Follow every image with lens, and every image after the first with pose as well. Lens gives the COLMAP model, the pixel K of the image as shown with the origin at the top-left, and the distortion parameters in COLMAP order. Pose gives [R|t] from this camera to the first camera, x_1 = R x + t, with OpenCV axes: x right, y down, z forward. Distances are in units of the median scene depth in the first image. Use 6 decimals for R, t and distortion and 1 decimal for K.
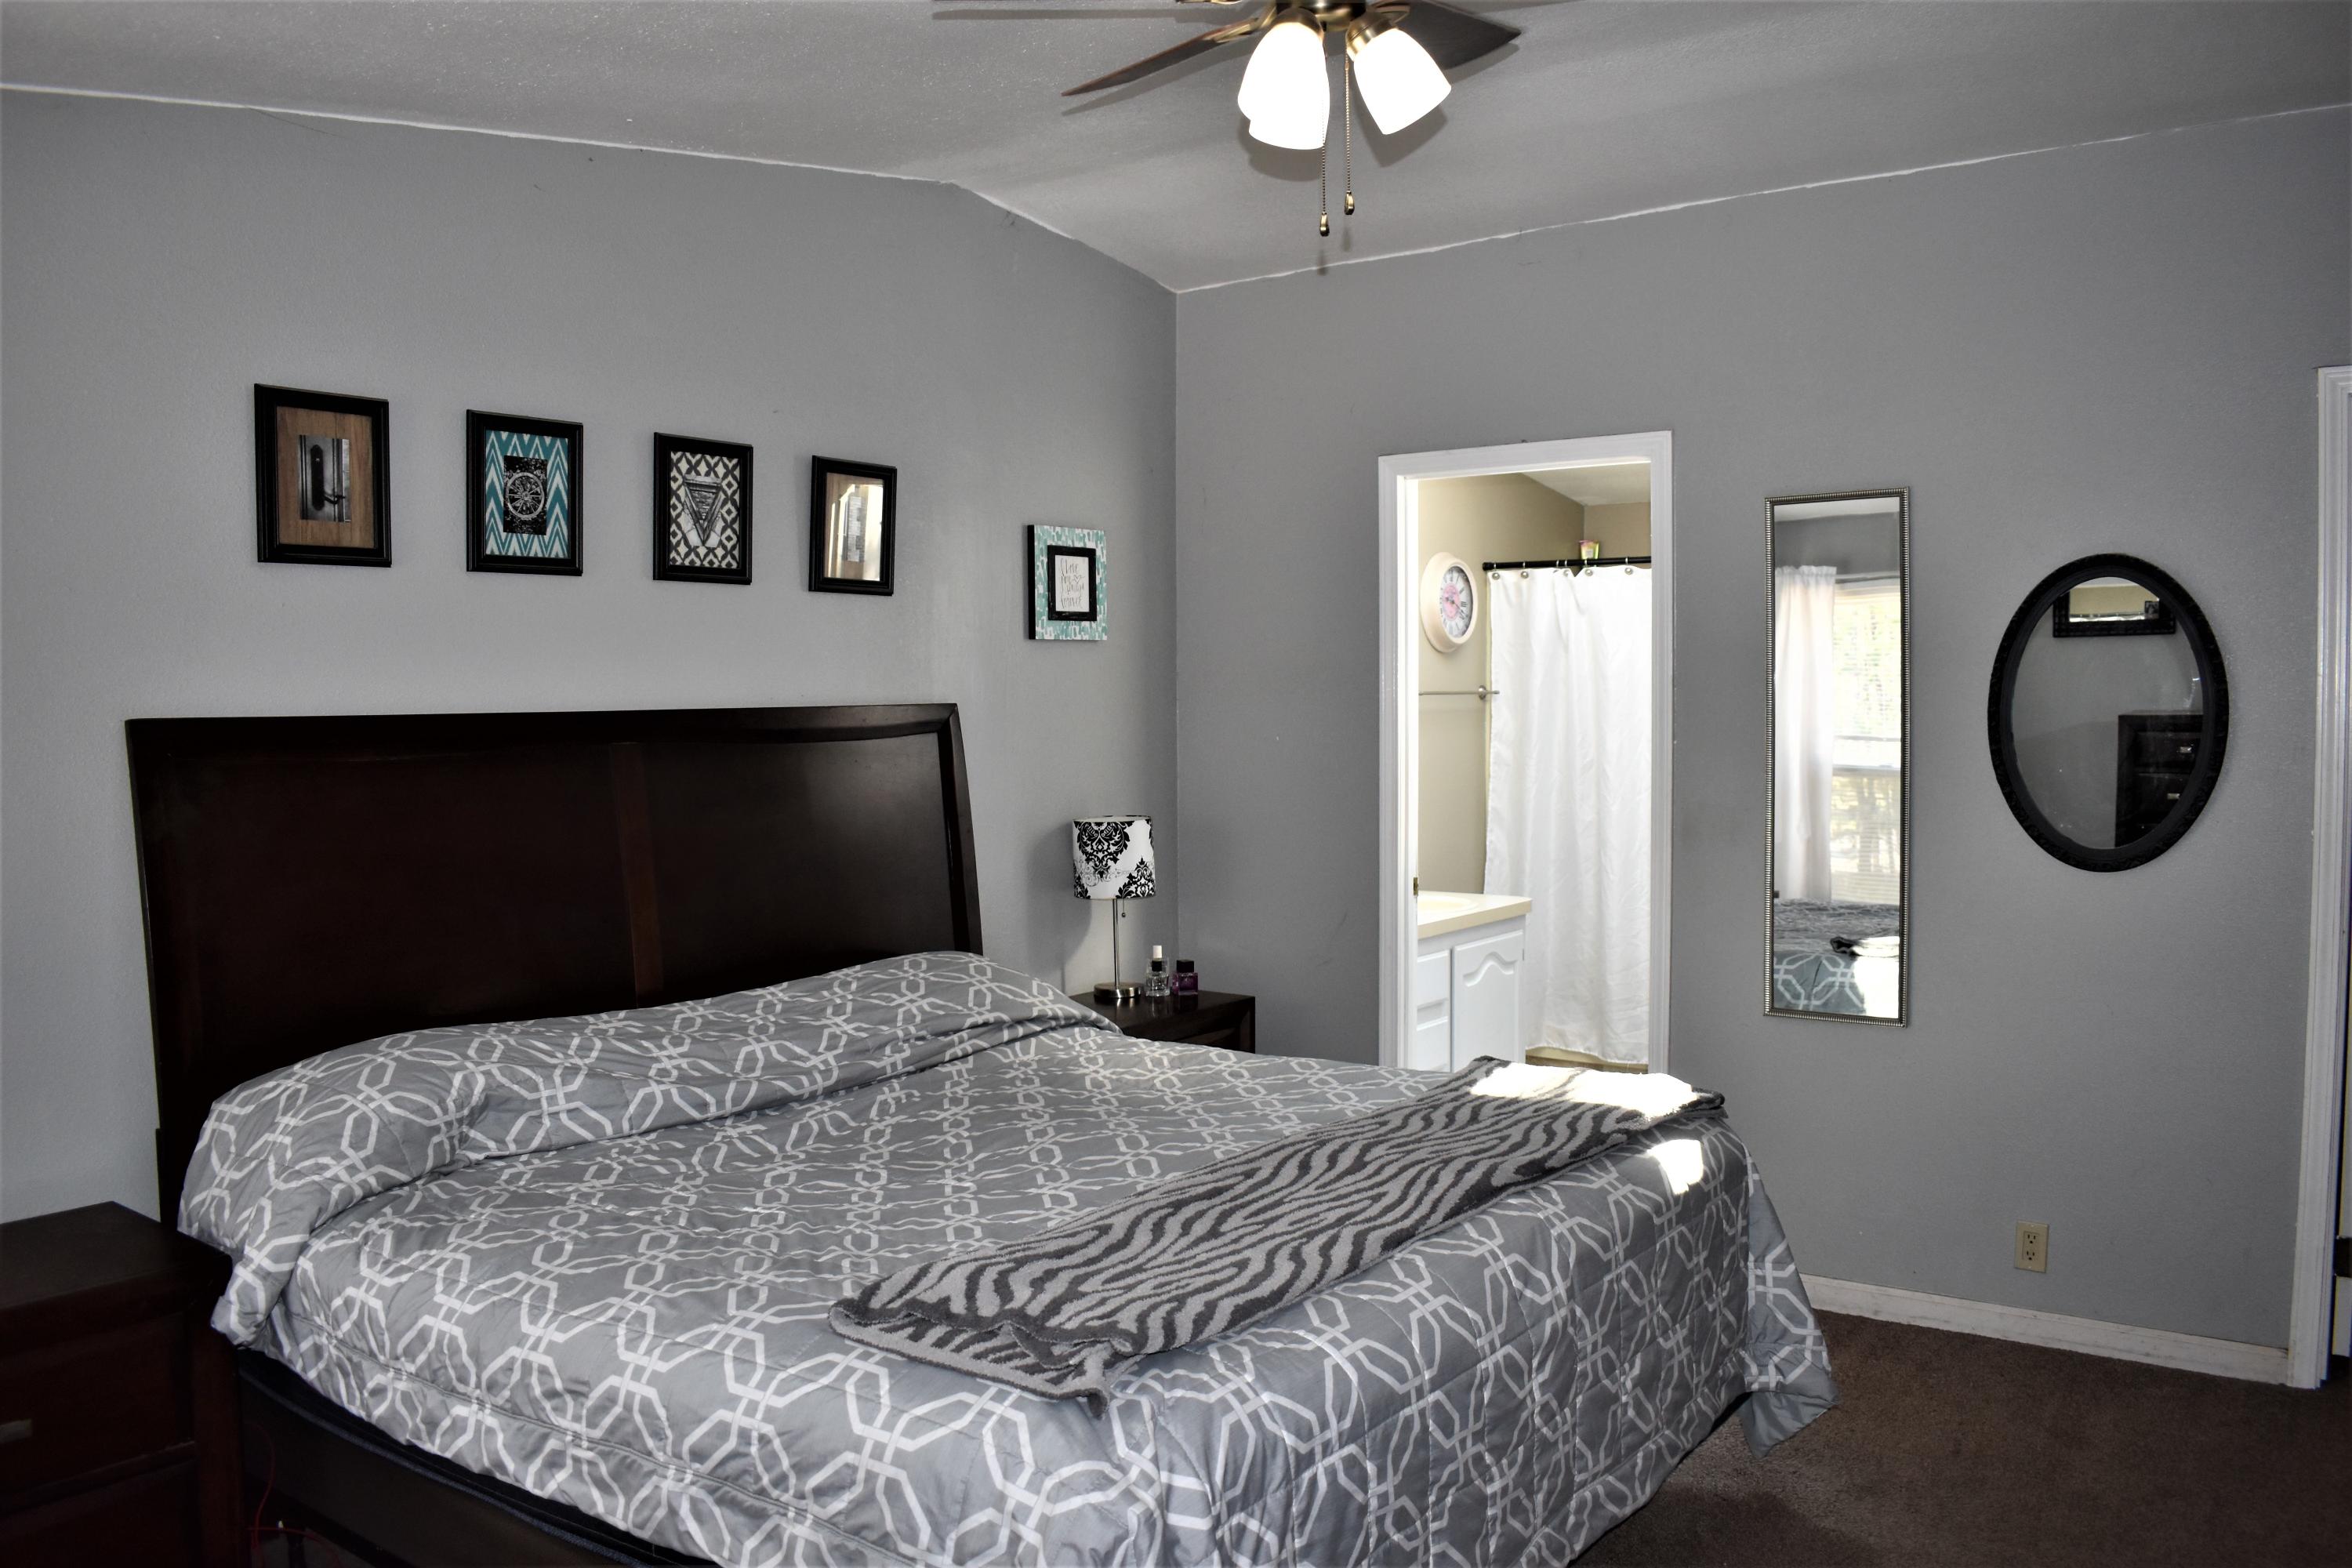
lens RADIAL K [[1829.8, 0, 1176.0], [0, 1829.8, 784.0], [0, 0, 1]] dist [-0.094622, 0.017449]
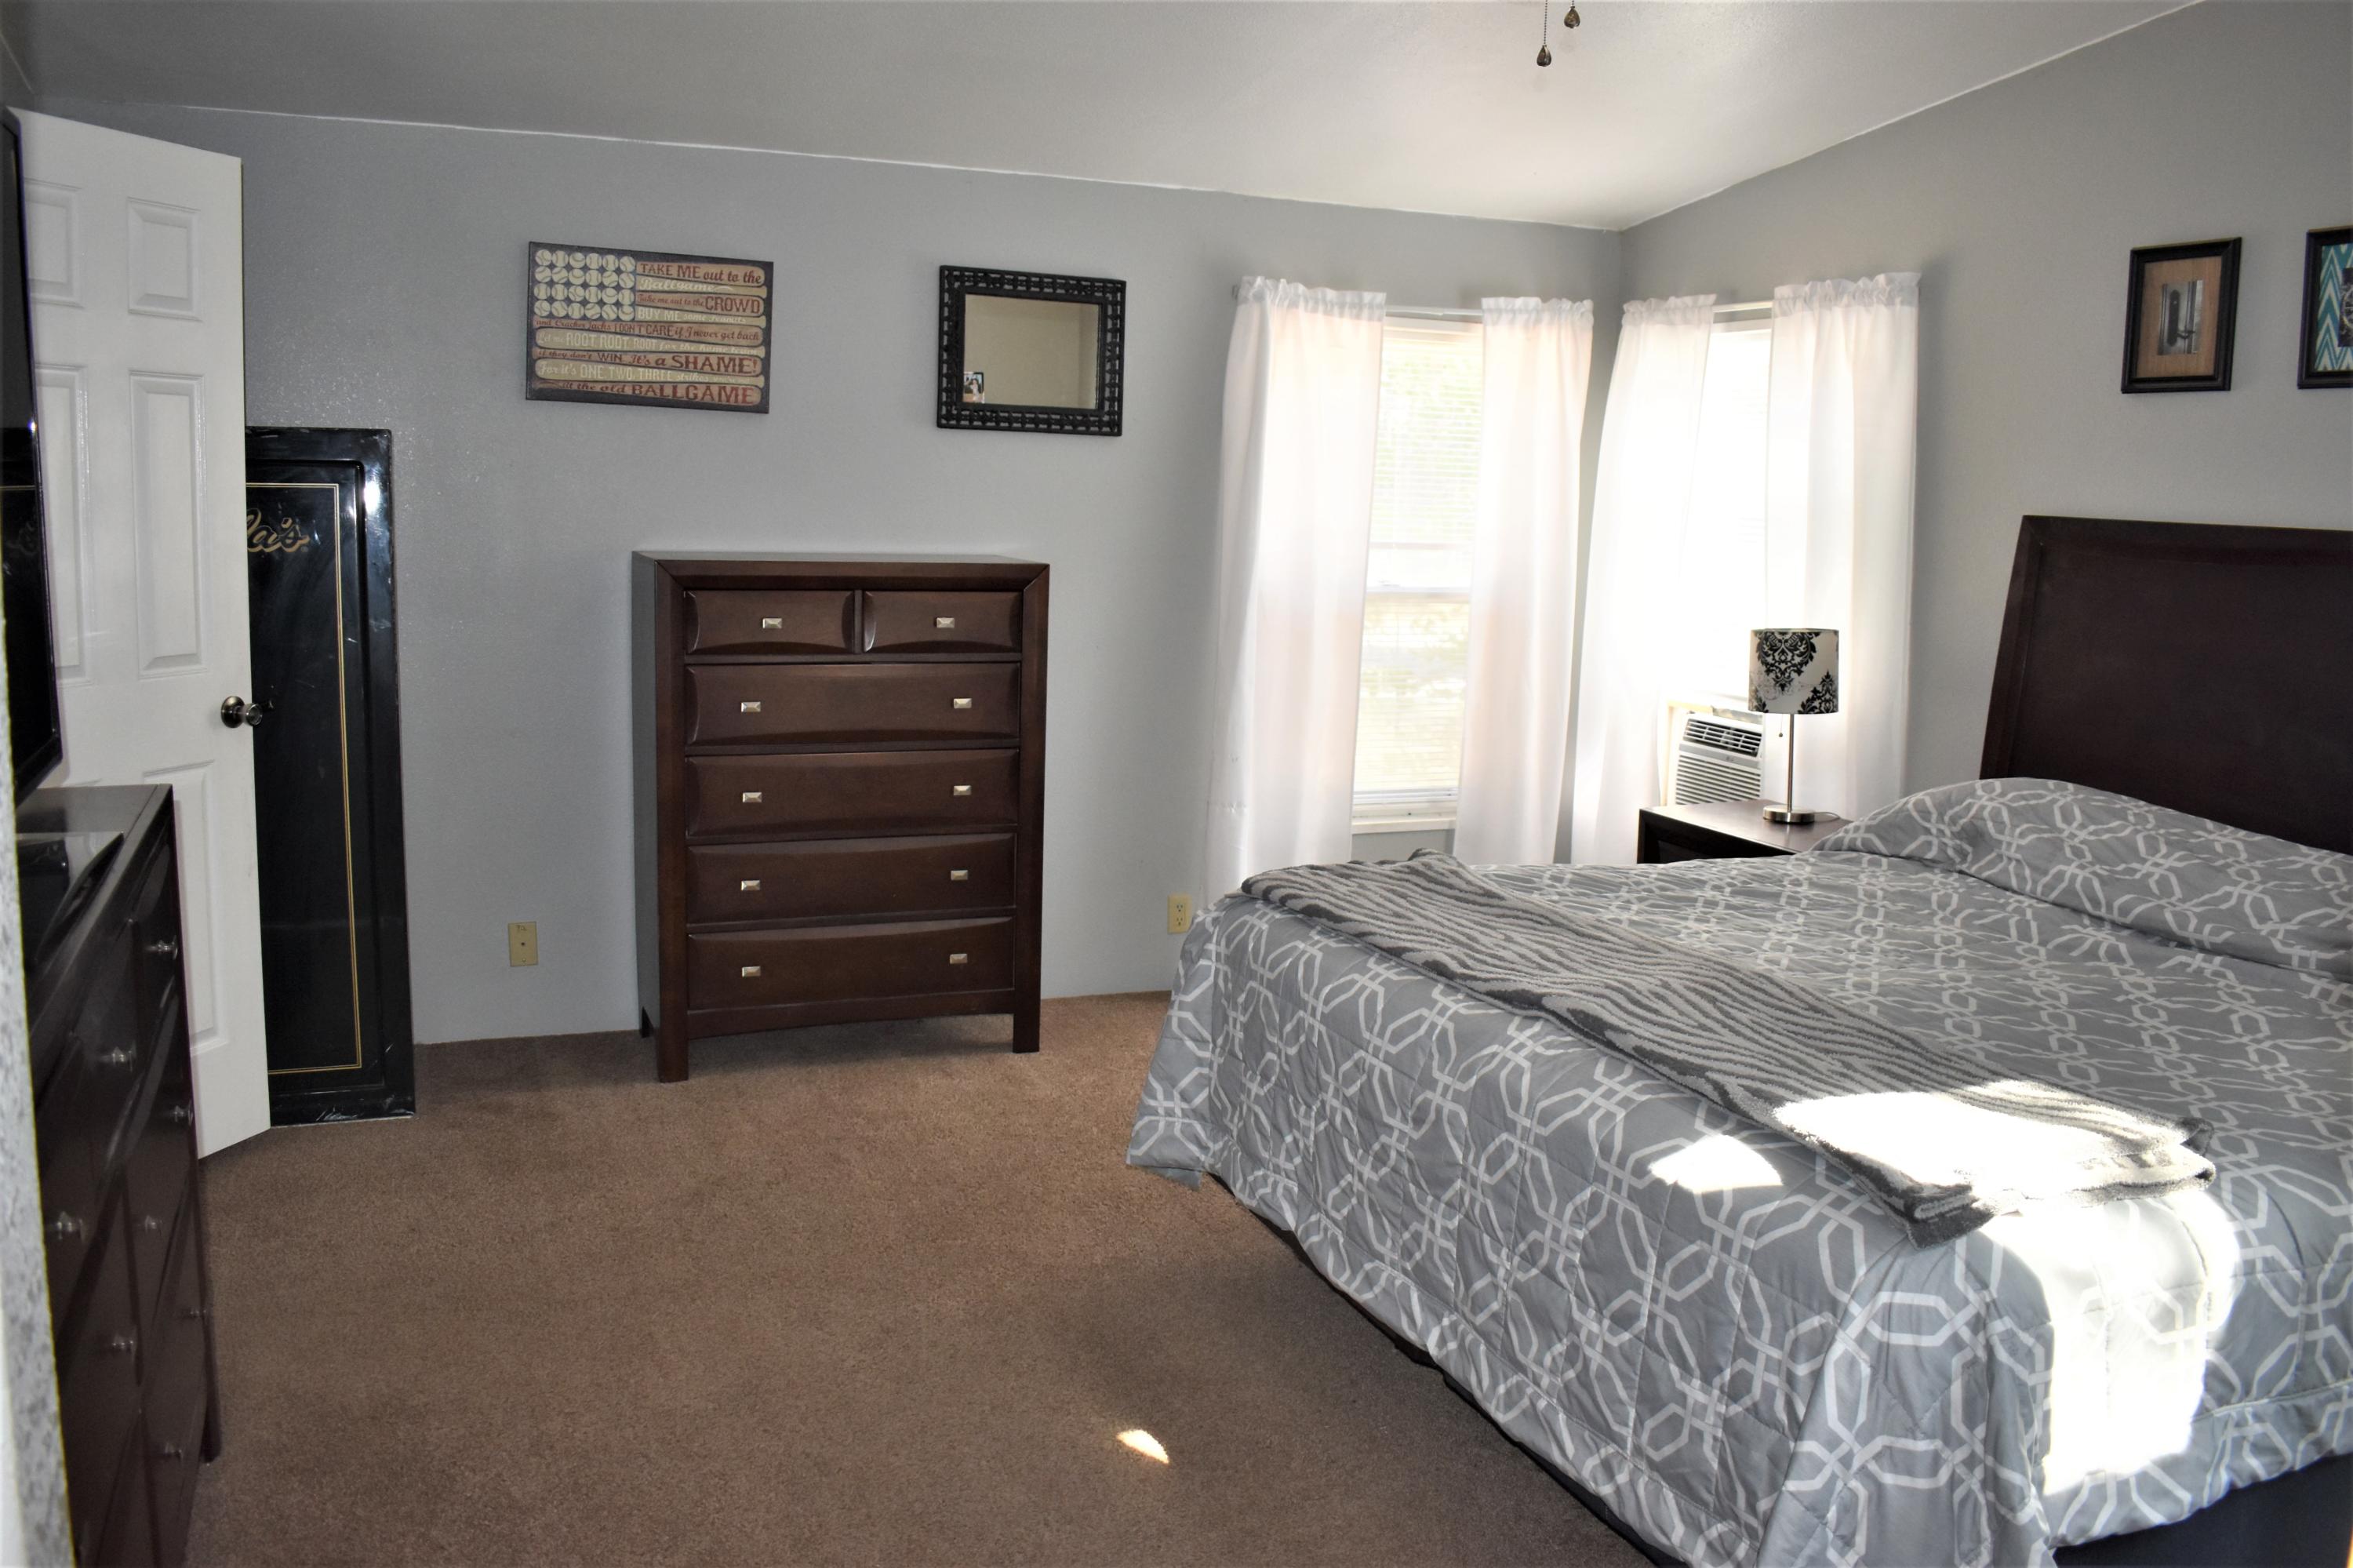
lens RADIAL K [[1939.2, 0, 1175.4], [0, 1939.2, 756.5], [0, 0, 1]] dist [-0.066878, -0.004248]
pose [[-0.522282, 0.113640, -0.845167, 0.911495], [-0.068590, 0.982272, 0.174461, -0.058249], [0.850010, 0.149088, -0.505228, 1.070808]]
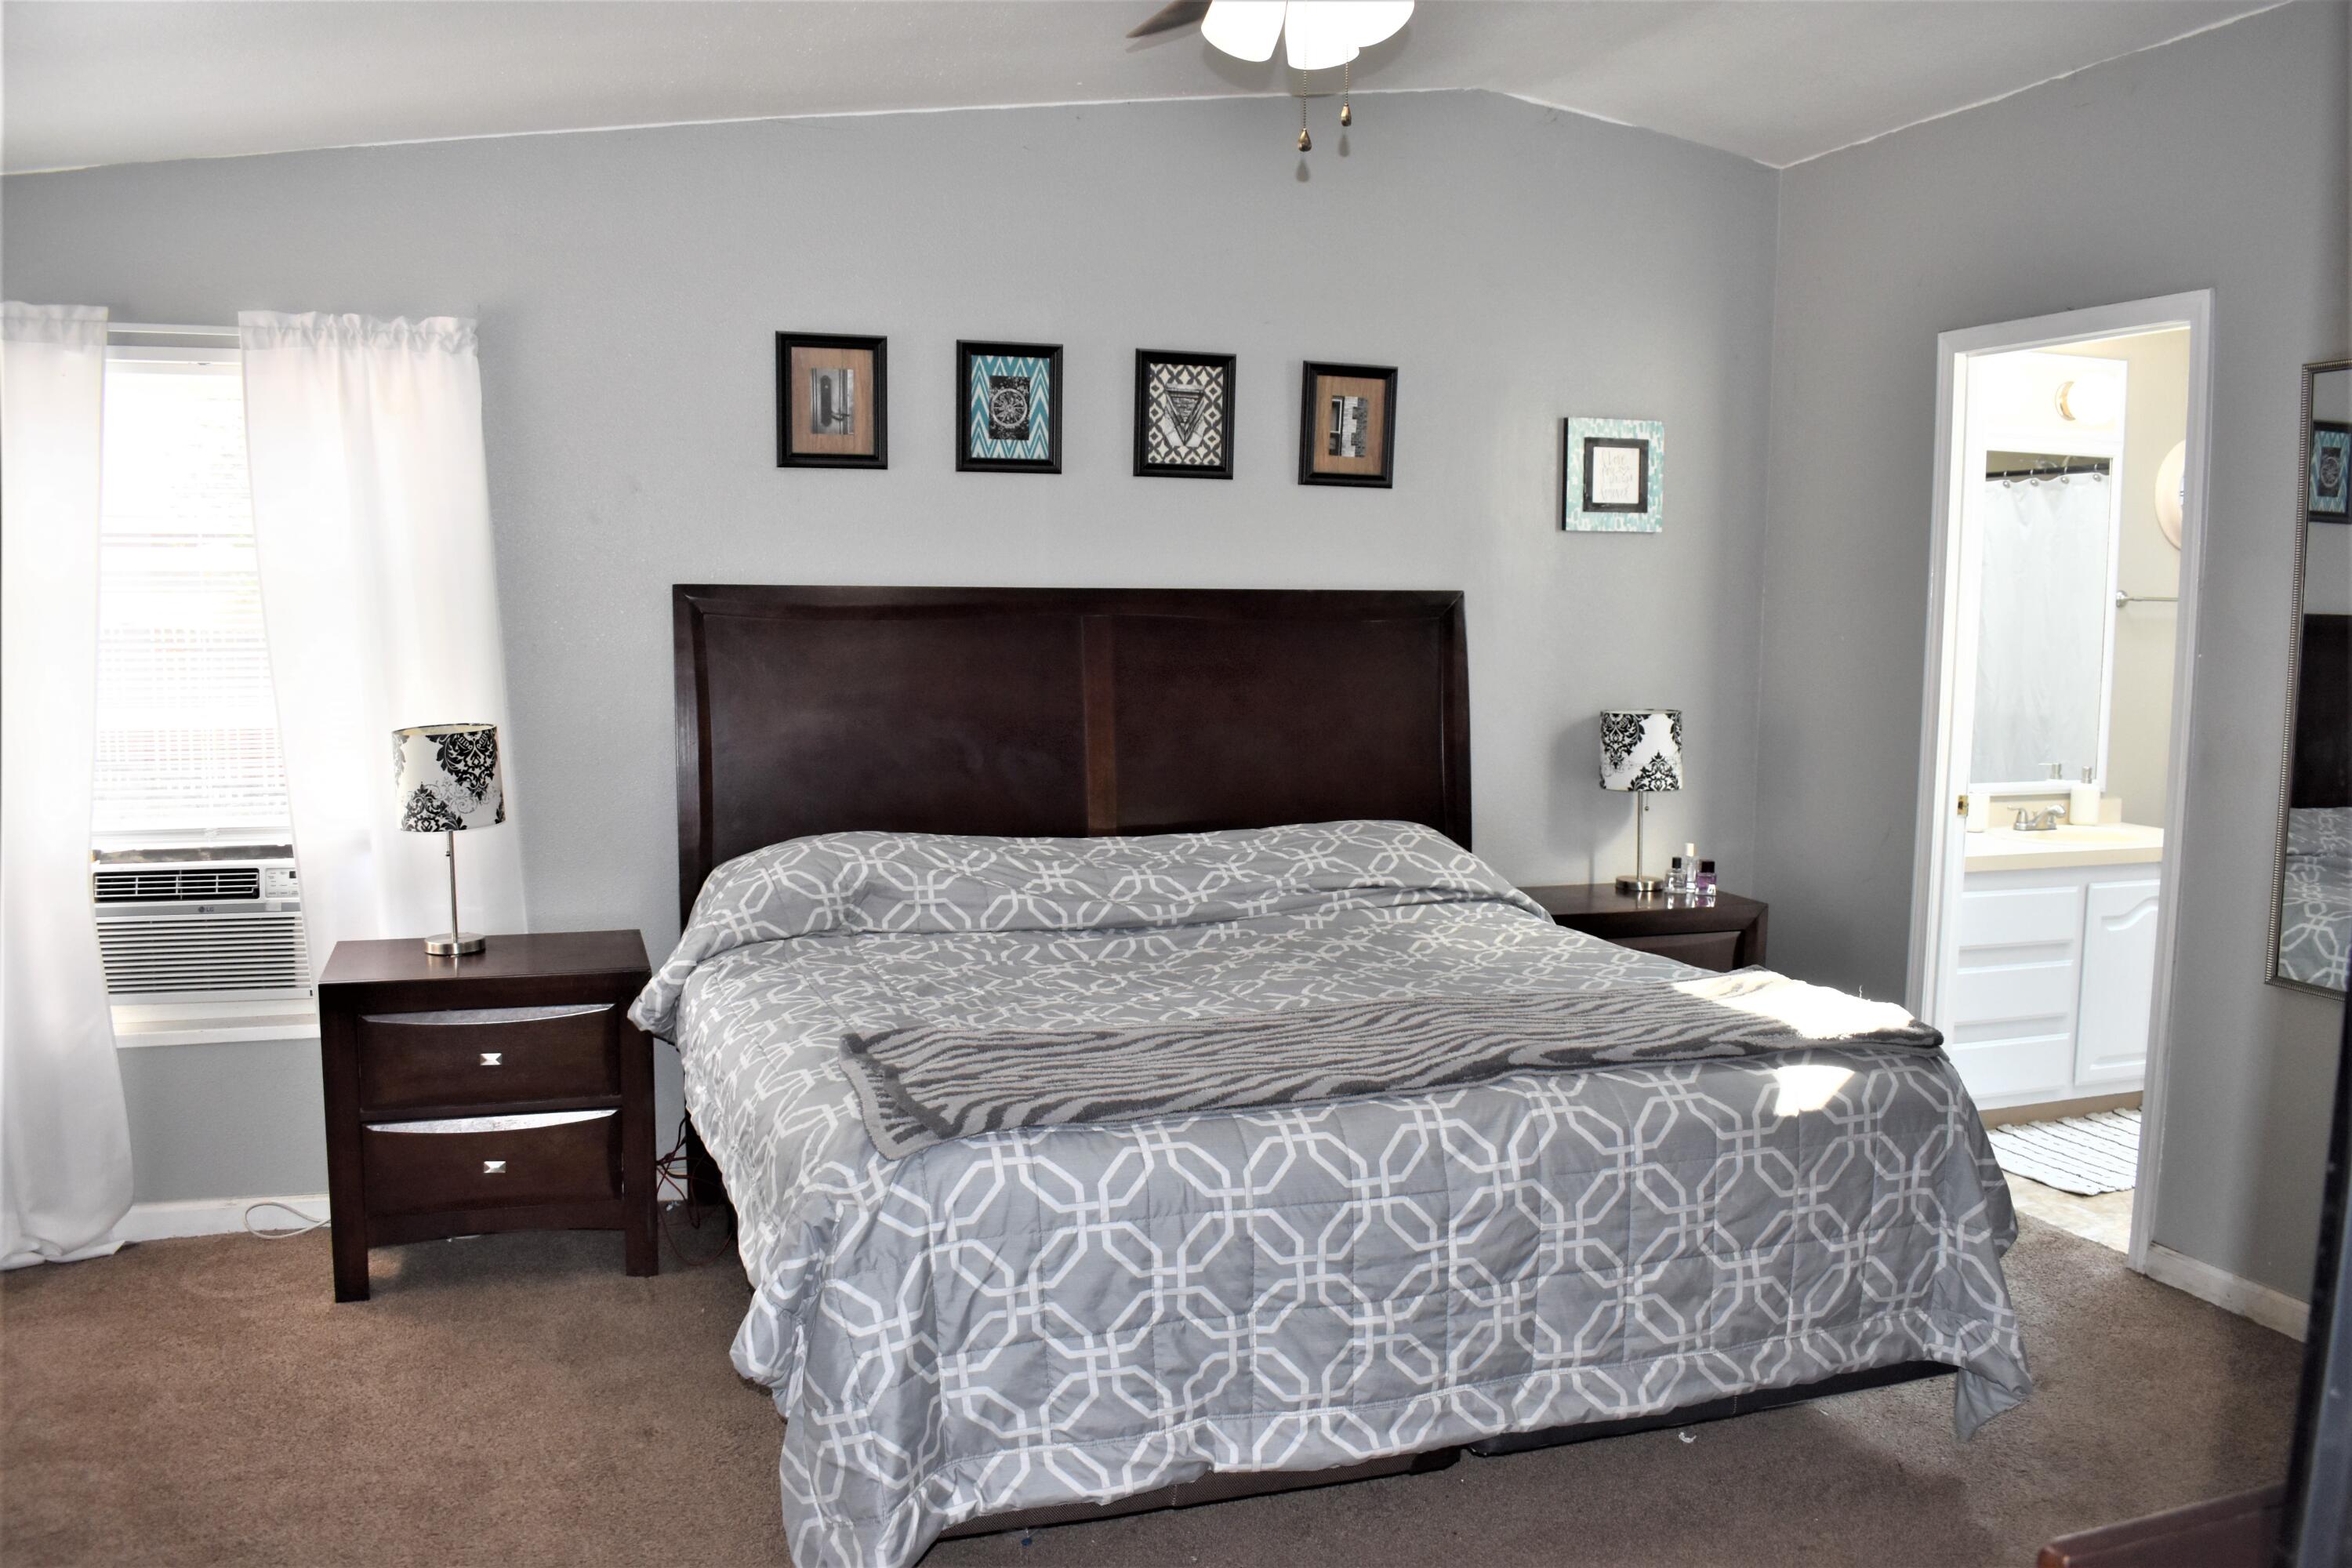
lens RADIAL K [[1882.2, 0, 1176.0], [0, 1882.2, 784.0], [0, 0, 1]] dist [-0.089026, 0.000843]
pose [[0.822413, 0.076882, -0.563671, 0.491150], [-0.046511, 0.996596, 0.068070, 0.000992], [0.566986, -0.029764, 0.823190, 0.021206]]
